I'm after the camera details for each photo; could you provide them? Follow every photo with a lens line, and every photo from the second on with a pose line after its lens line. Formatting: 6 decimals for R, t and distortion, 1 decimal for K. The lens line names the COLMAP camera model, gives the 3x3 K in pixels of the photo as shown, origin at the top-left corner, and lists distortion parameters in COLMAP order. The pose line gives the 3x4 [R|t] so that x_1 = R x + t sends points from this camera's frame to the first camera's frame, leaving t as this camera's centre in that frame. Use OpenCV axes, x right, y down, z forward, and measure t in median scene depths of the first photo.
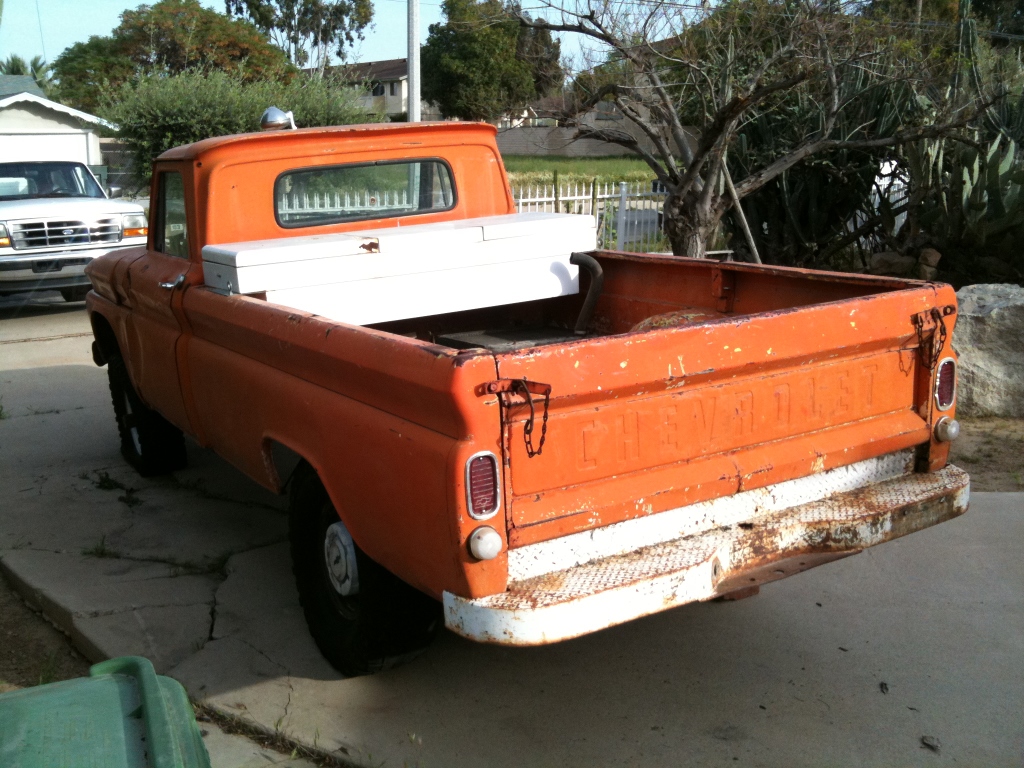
lens RADIAL K [[1086.5, 0, 512.0], [0, 1086.5, 384.0], [0, 0, 1]] dist [0.116427, -0.390440]
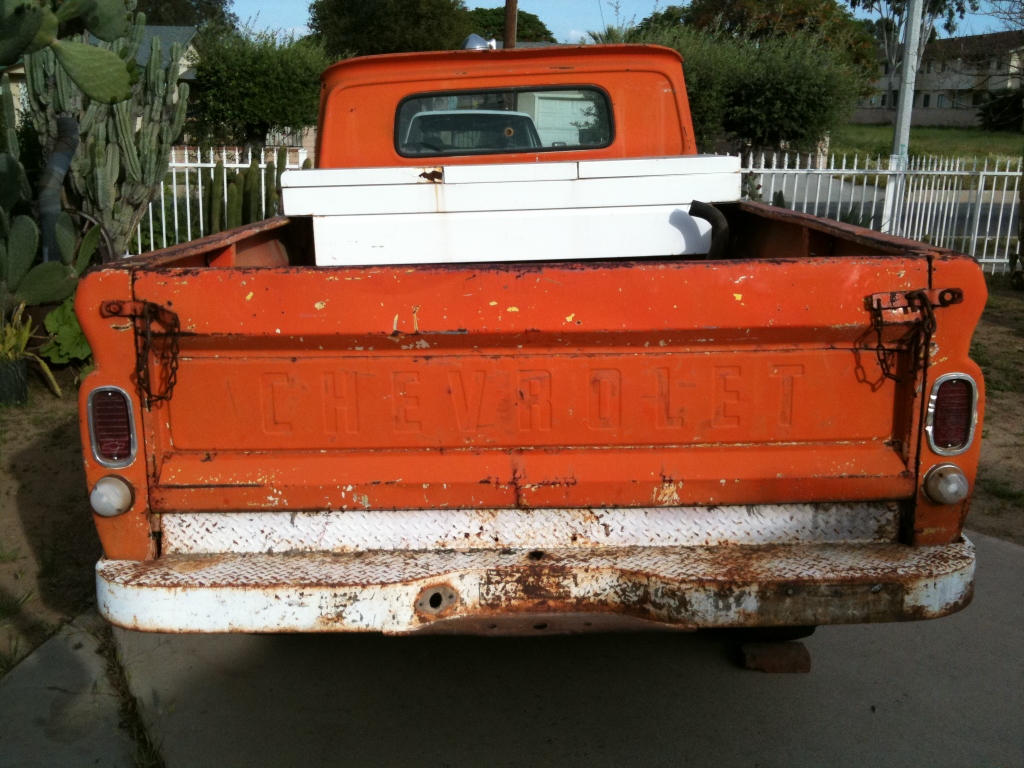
lens RADIAL K [[1086.5, 0, 512.0], [0, 1086.5, 384.0], [0, 0, 1]] dist [0.116427, -0.390440]
pose [[0.861339, 0.141409, -0.487954, 0.533697], [-0.131615, 0.989801, 0.054518, -0.020325], [0.490686, 0.017263, 0.871165, 0.354147]]
